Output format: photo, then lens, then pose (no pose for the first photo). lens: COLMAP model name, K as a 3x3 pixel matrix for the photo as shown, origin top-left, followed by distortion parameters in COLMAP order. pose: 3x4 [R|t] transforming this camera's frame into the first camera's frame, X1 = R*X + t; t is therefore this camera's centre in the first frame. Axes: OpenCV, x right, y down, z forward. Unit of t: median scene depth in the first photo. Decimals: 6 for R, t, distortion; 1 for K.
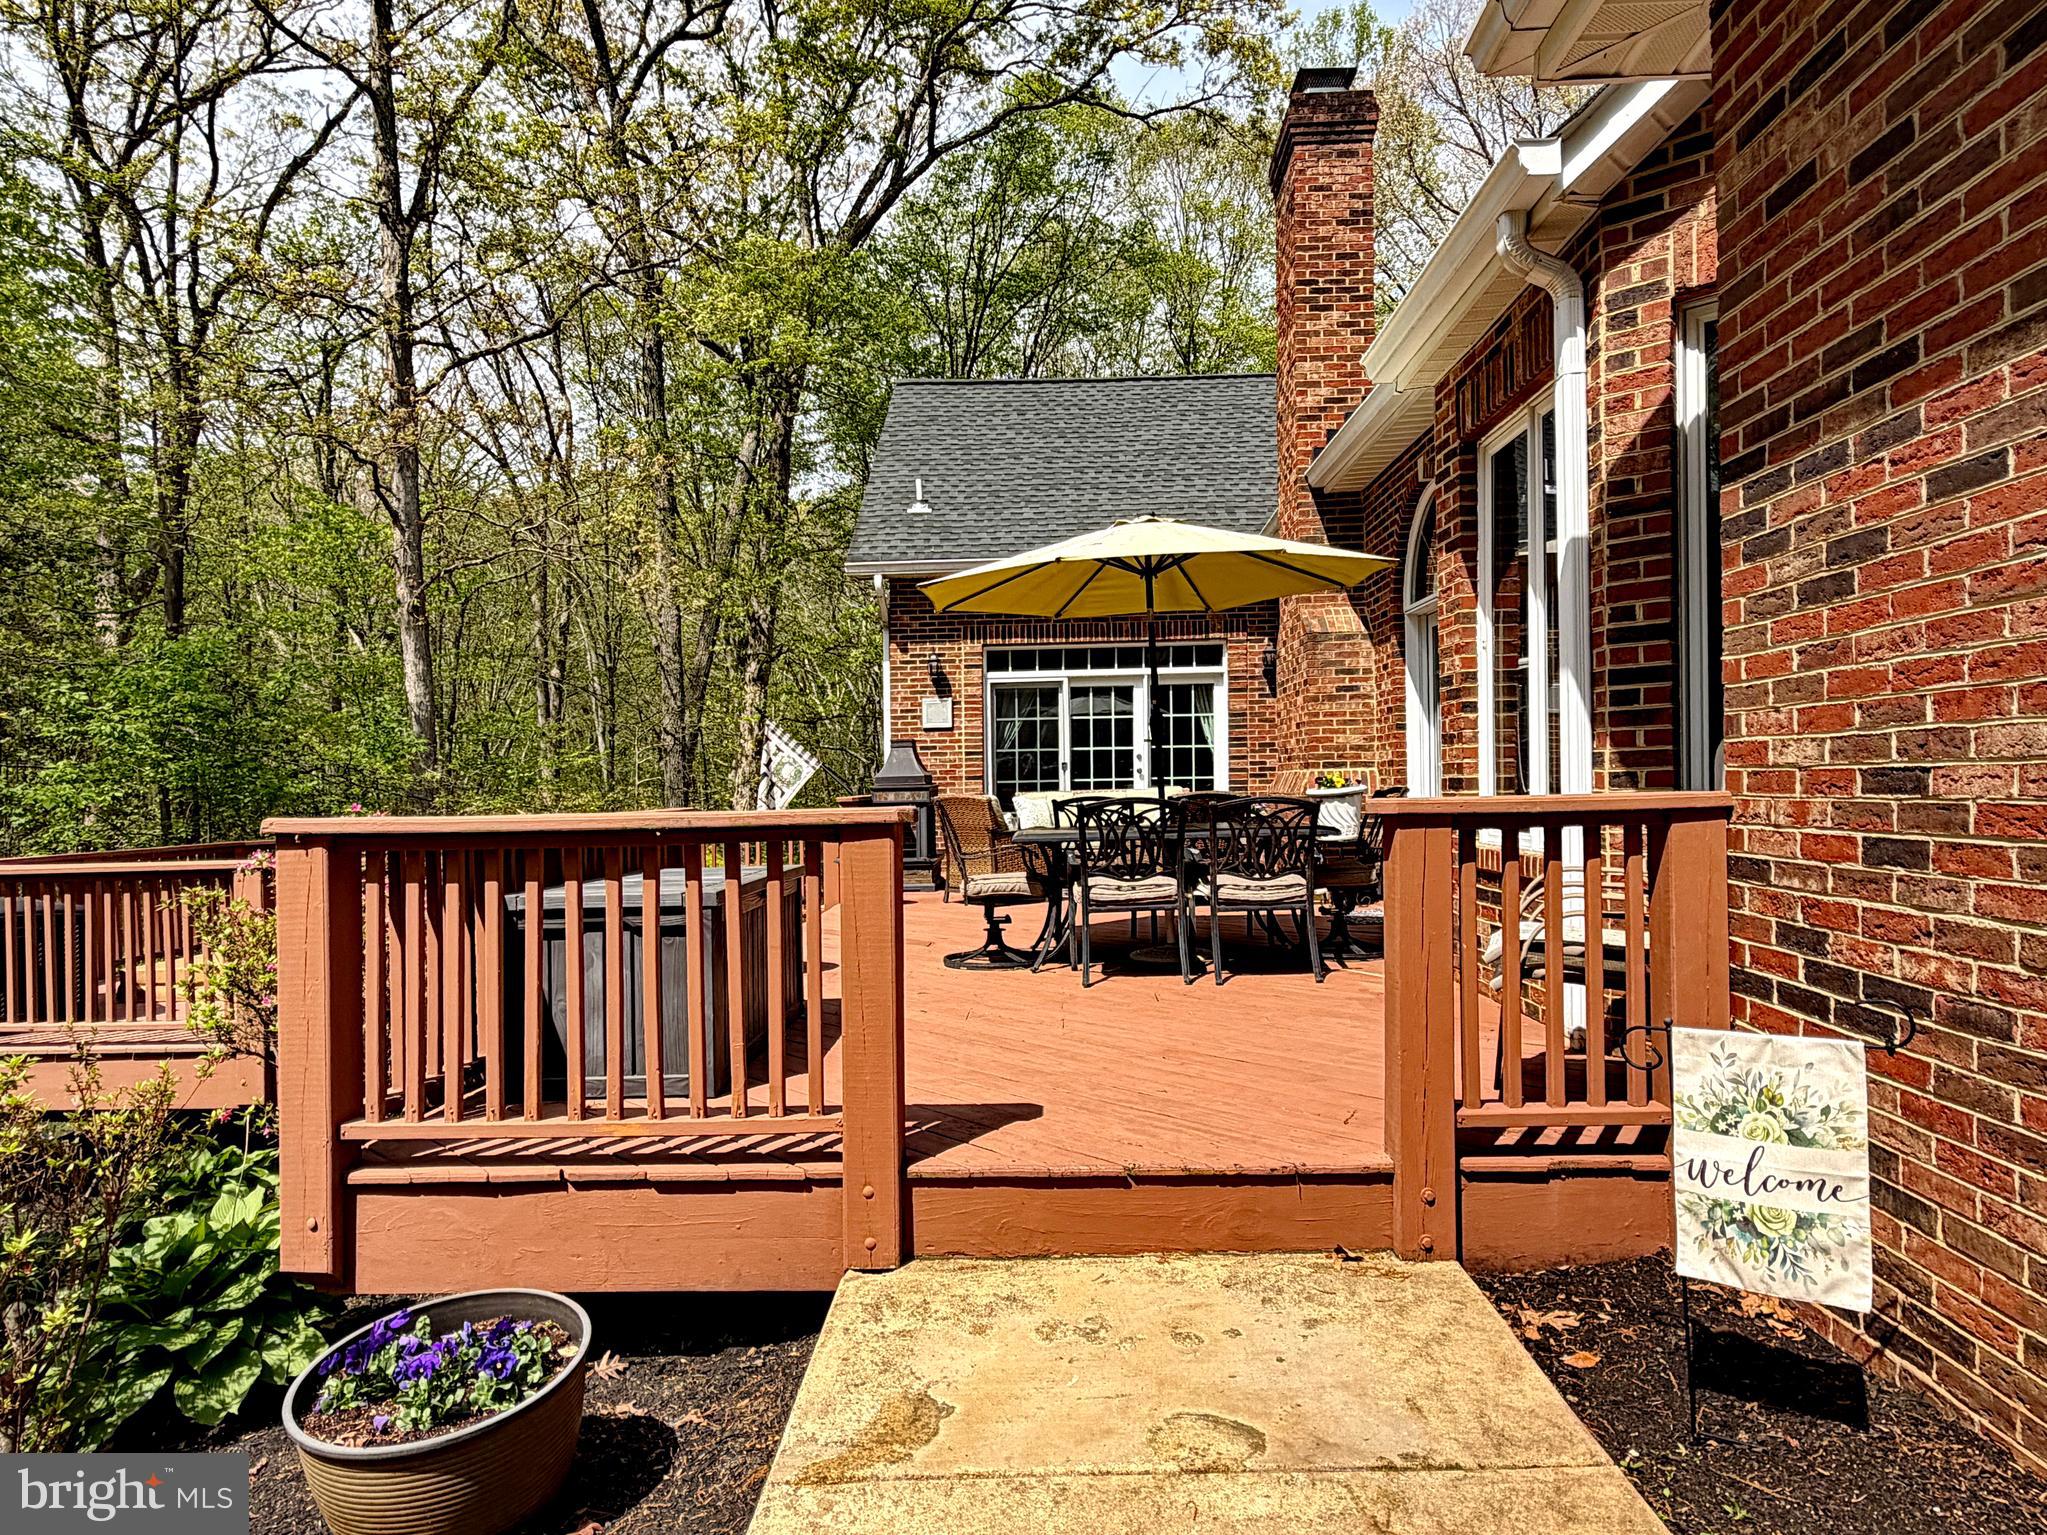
lens RADIAL K [[1228.1, 0, 1023.5], [0, 1228.1, 767.5], [0, 0, 1]] dist [0.003018, 0.000695]
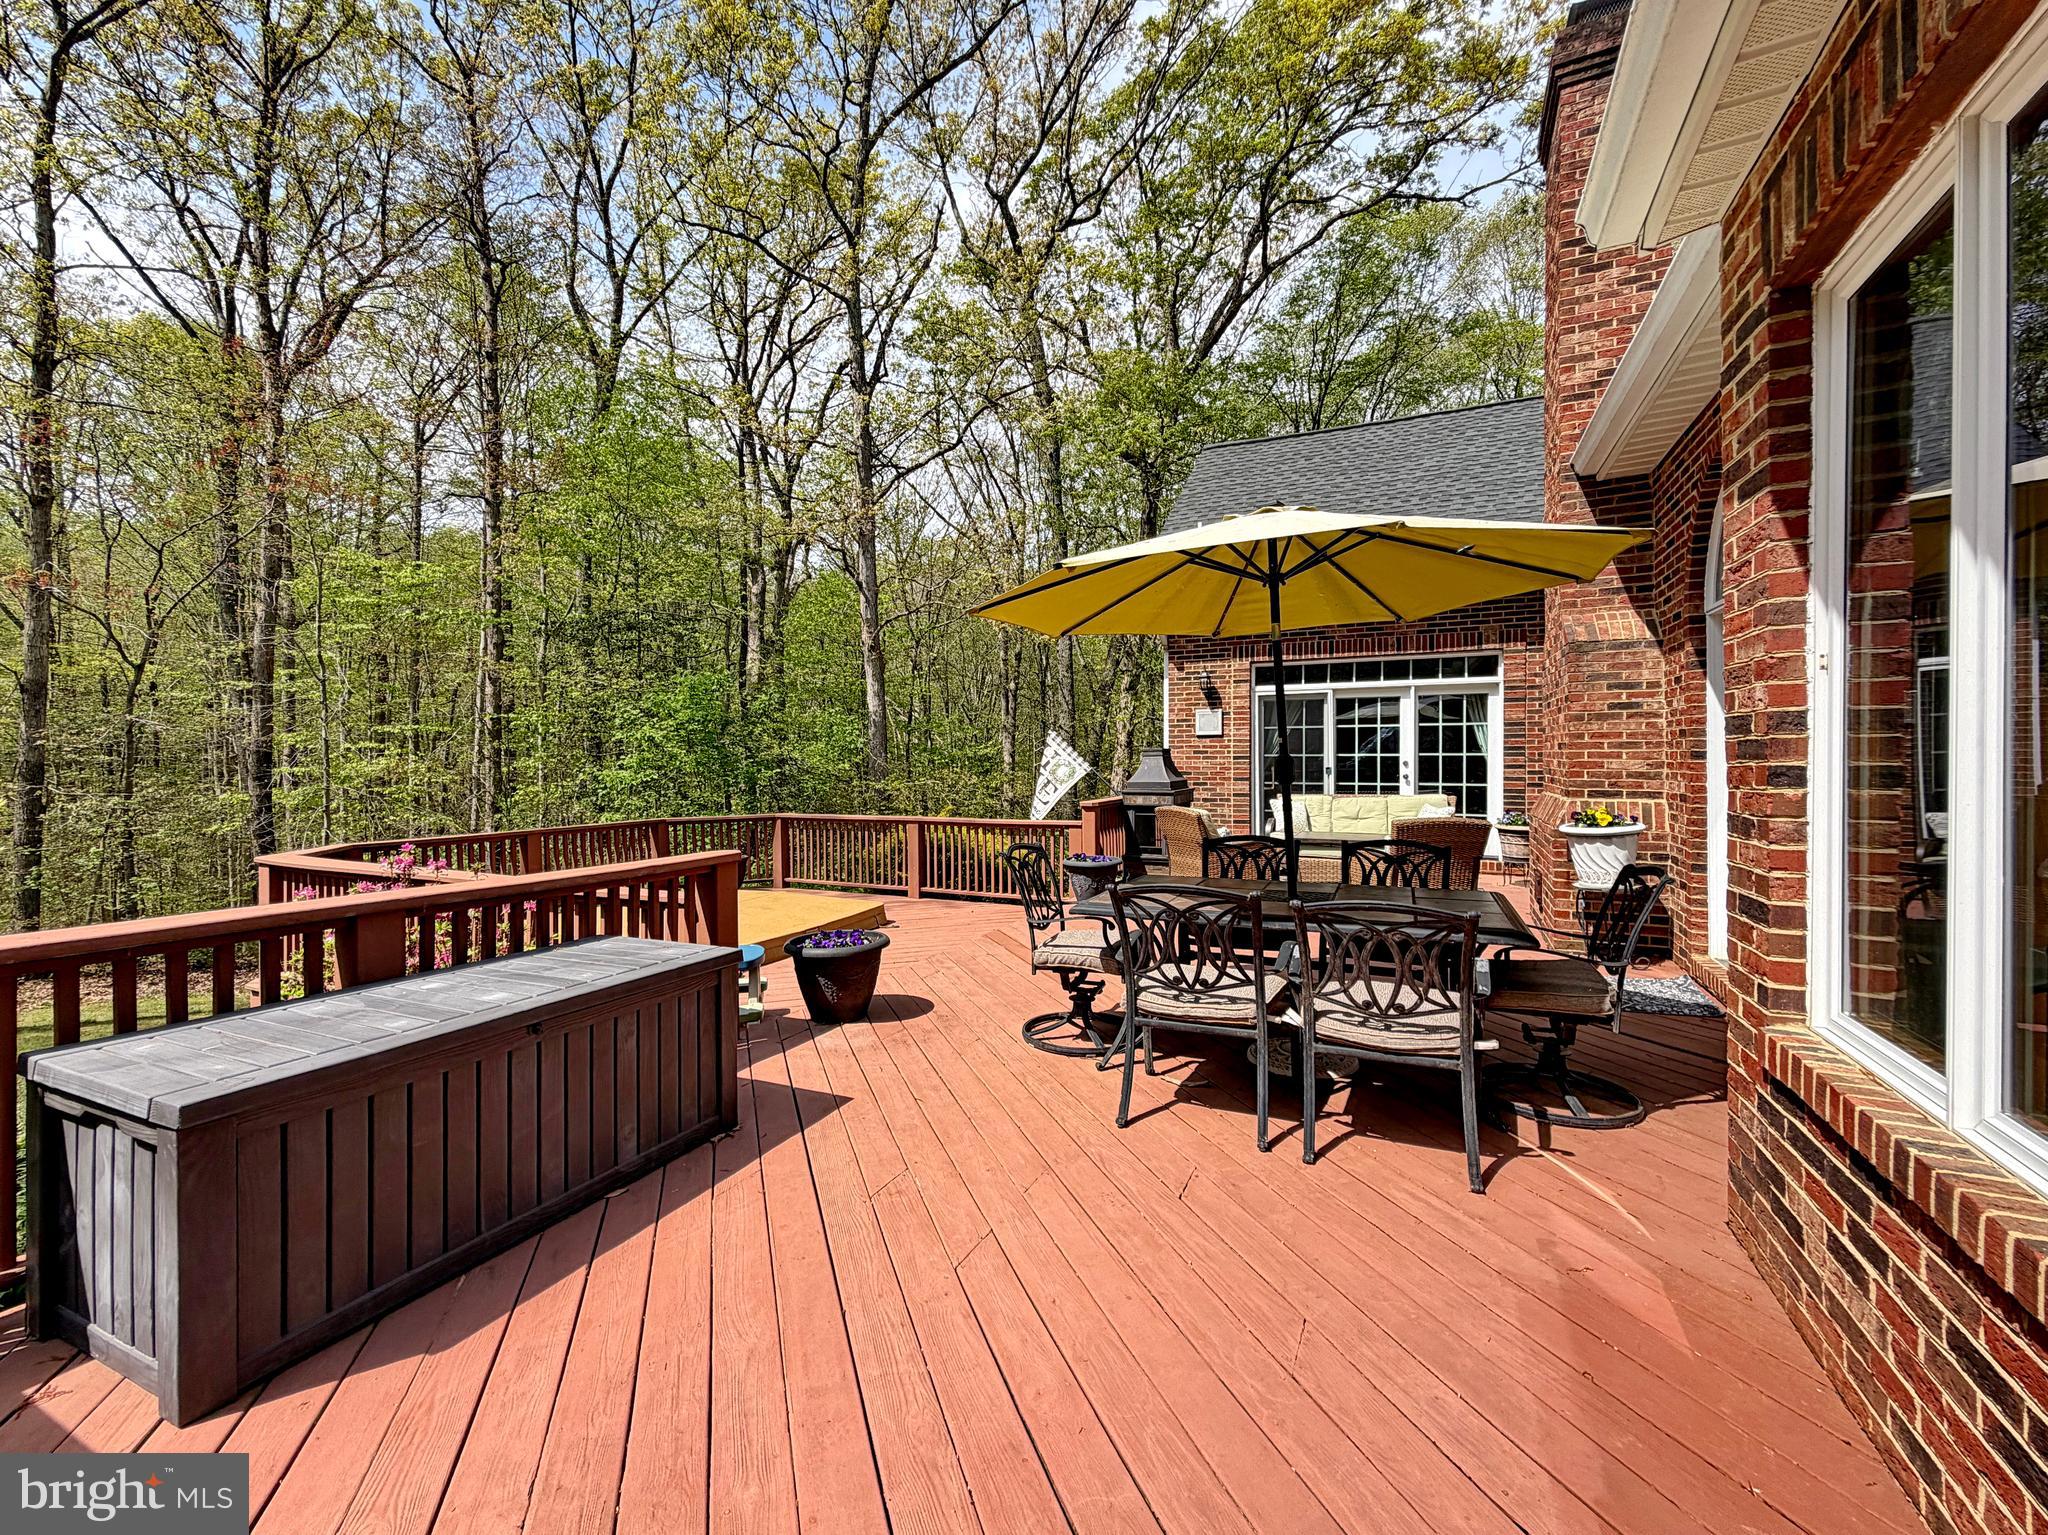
lens RADIAL K [[833.4, 0, 992.9], [0, 833.4, 745.3], [0, 0, 1]] dist [-0.000432, 0.000052]
pose [[0.905148, 0.013697, -0.424876, 0.079367], [-0.012931, 0.999905, 0.004687, -0.023782], [0.424900, 0.001252, 0.905239, 0.203615]]
